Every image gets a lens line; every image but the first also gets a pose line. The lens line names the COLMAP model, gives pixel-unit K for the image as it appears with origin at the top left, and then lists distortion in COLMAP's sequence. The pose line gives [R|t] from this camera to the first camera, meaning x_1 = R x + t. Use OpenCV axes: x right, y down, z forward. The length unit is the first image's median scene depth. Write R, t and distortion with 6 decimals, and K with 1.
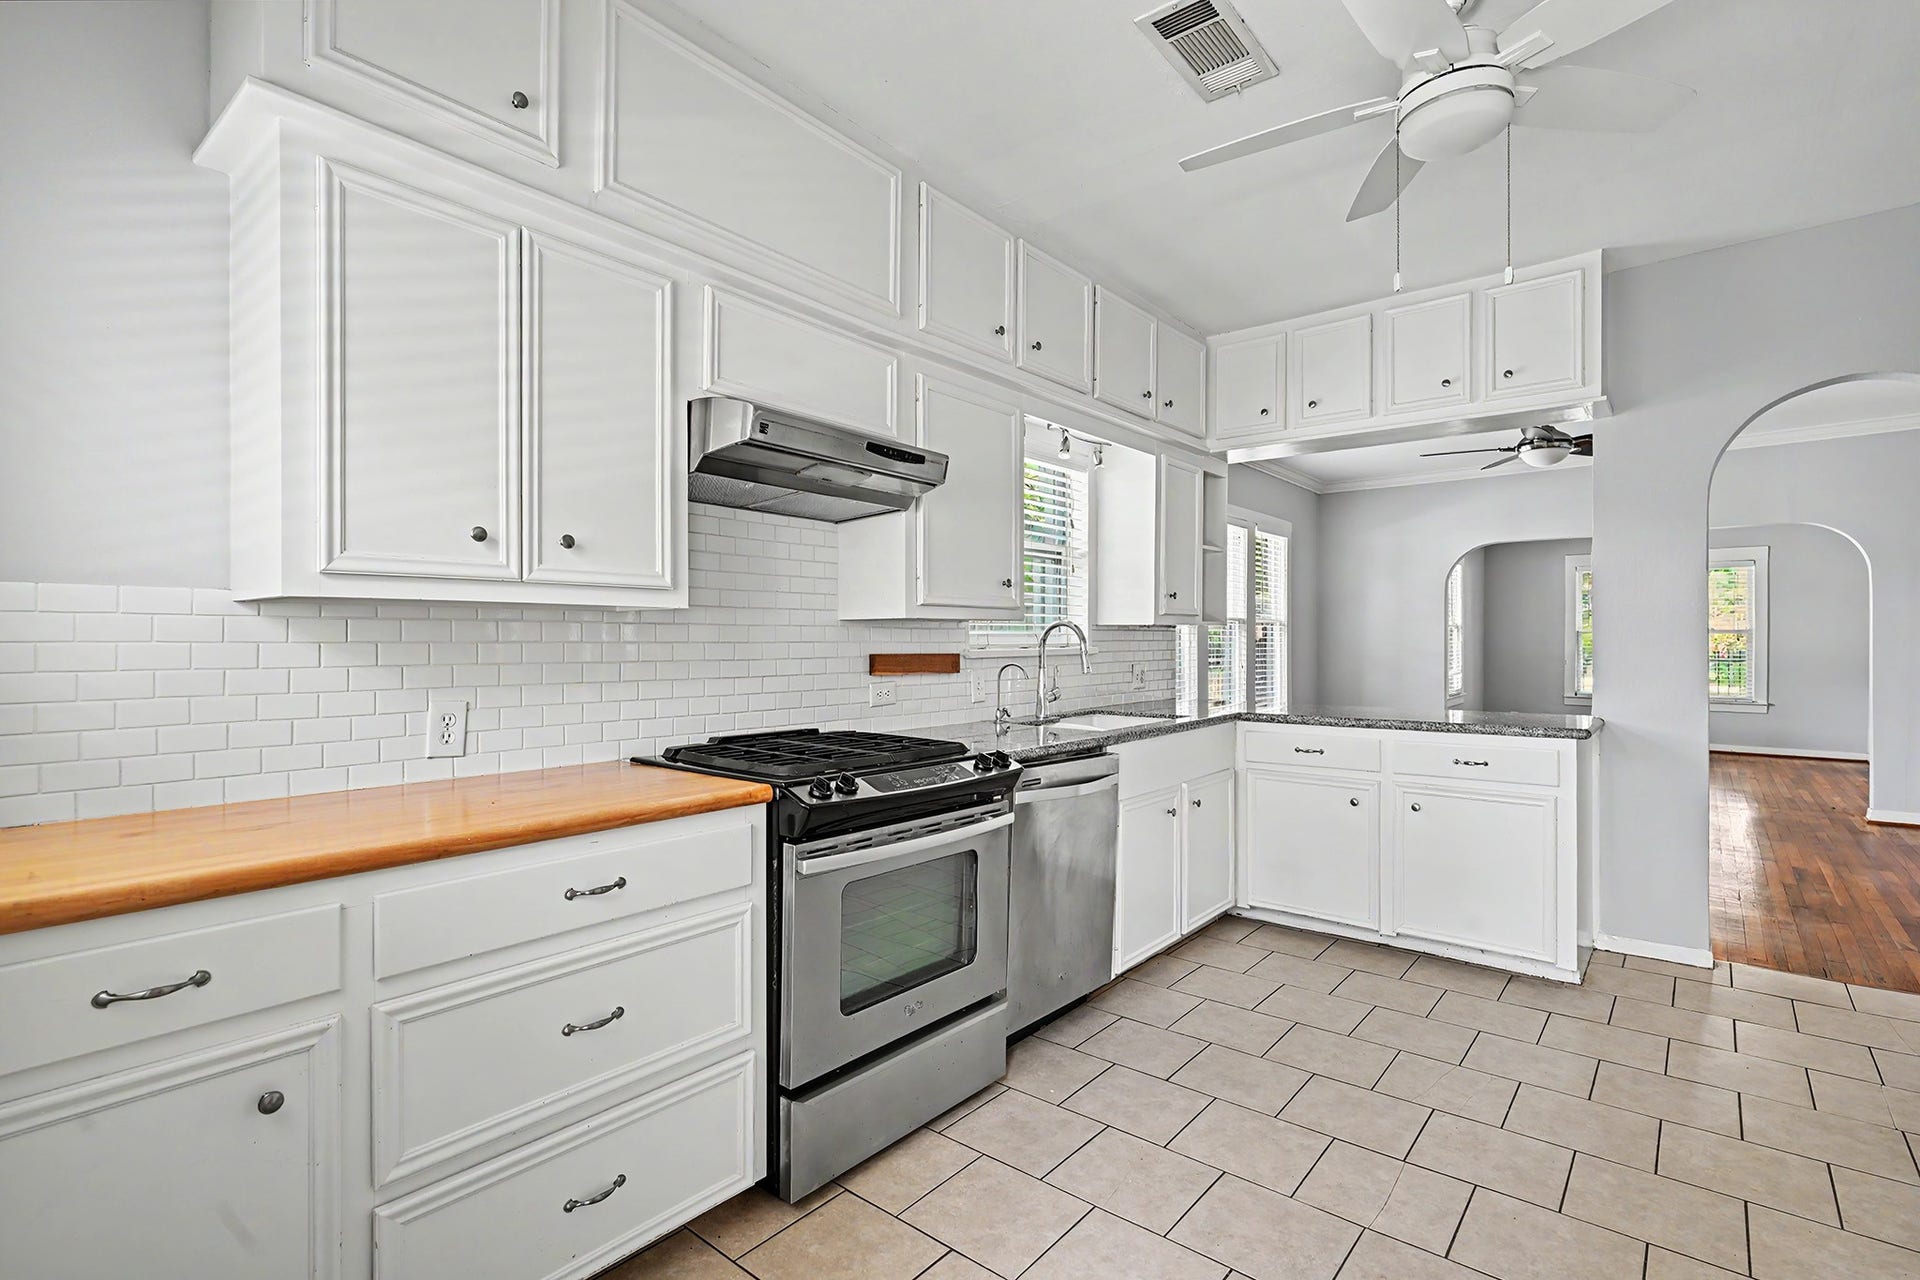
lens RADIAL K [[910.5, 0, 960.0], [0, 910.5, 640.0], [0, 0, 1]] dist [-0.000584, -0.000071]
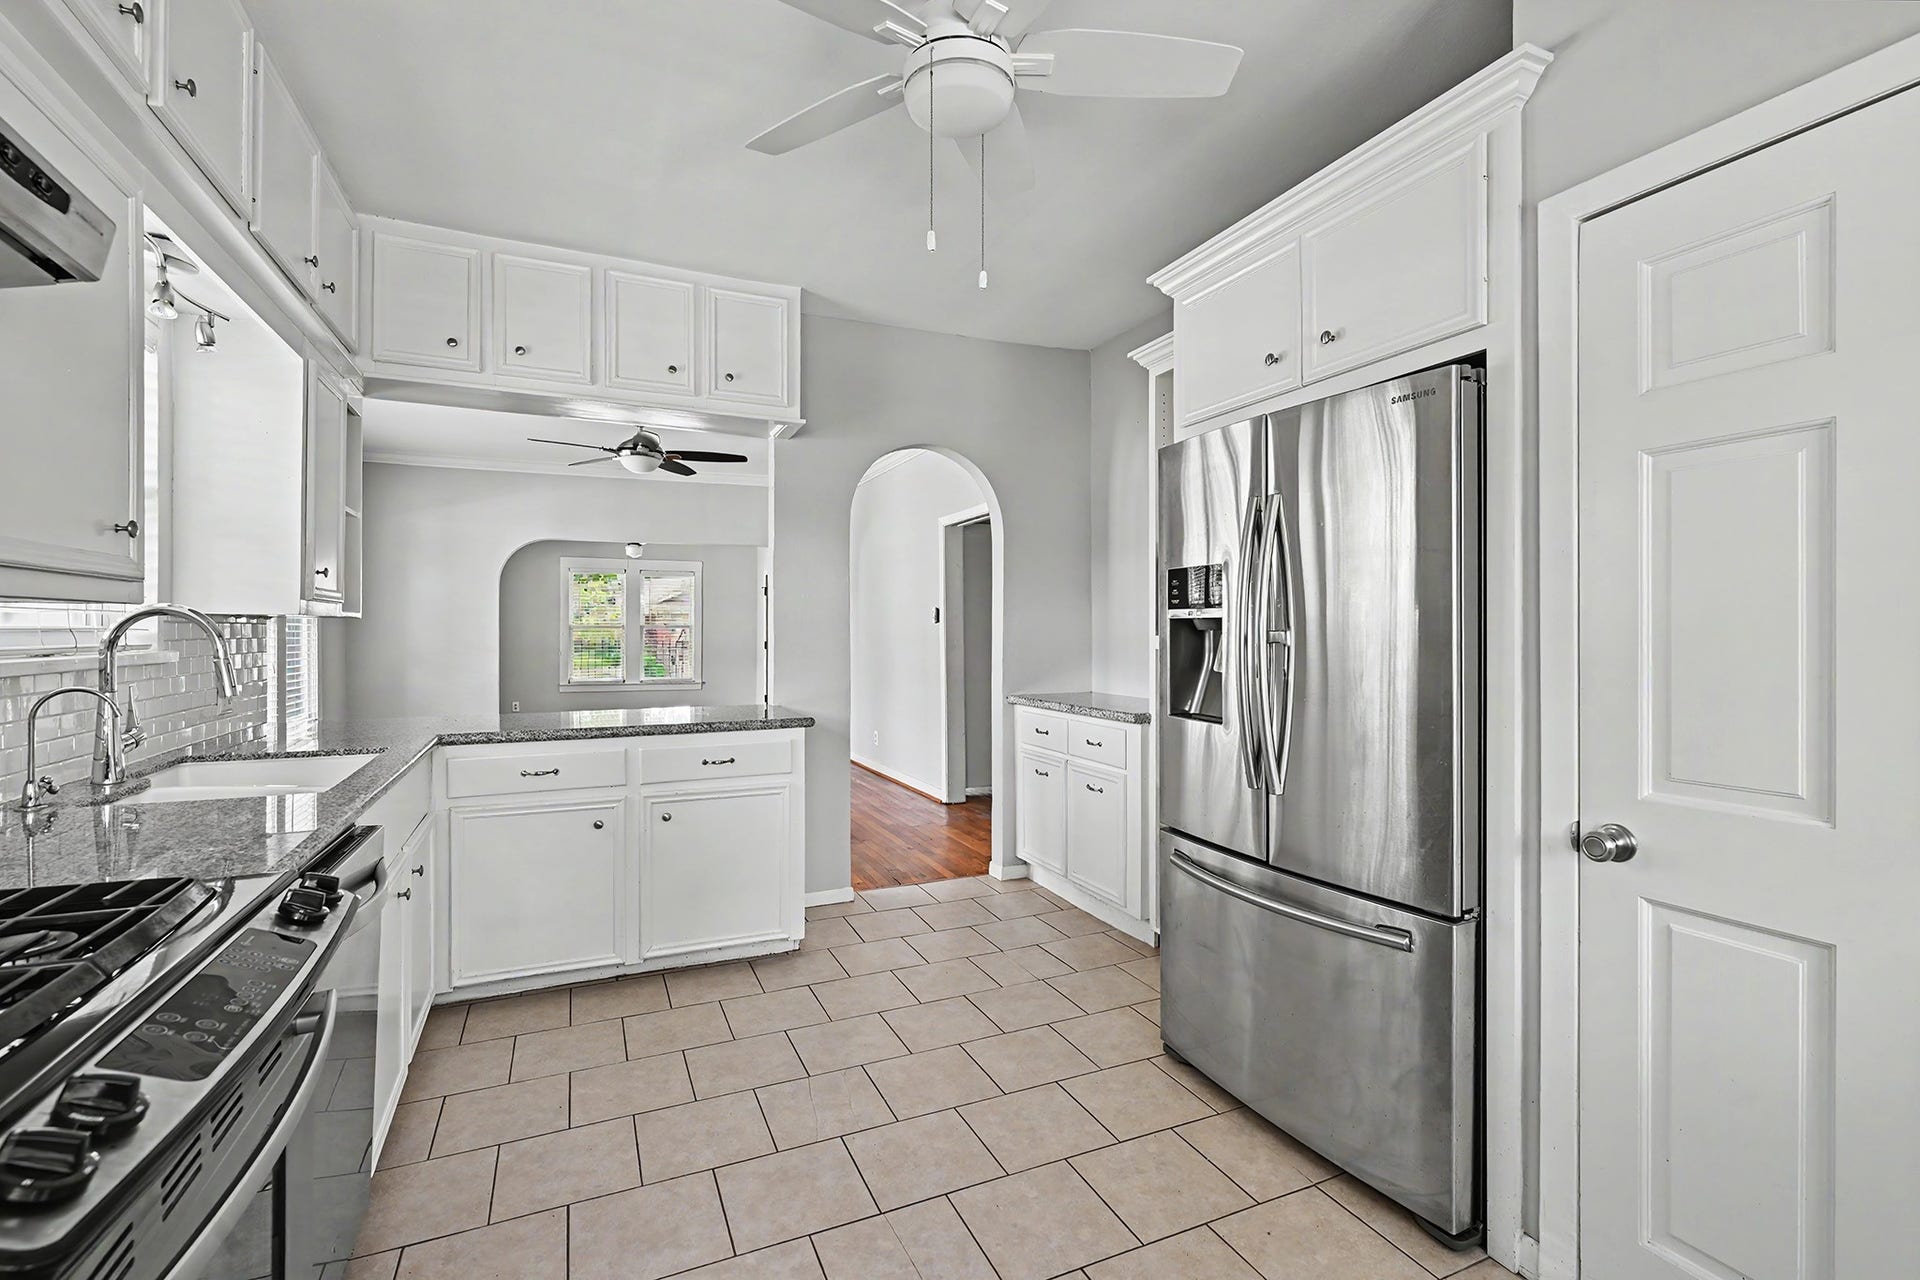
lens RADIAL K [[855.0, 0, 963.8], [0, 855.0, 637.4], [0, 0, 1]] dist [-0.002776, -0.000517]
pose [[0.440403, -0.004489, 0.897789, -0.148666], [-0.001244, 0.999983, 0.005610, -0.005042], [-0.897799, -0.003588, 0.440390, 0.342745]]
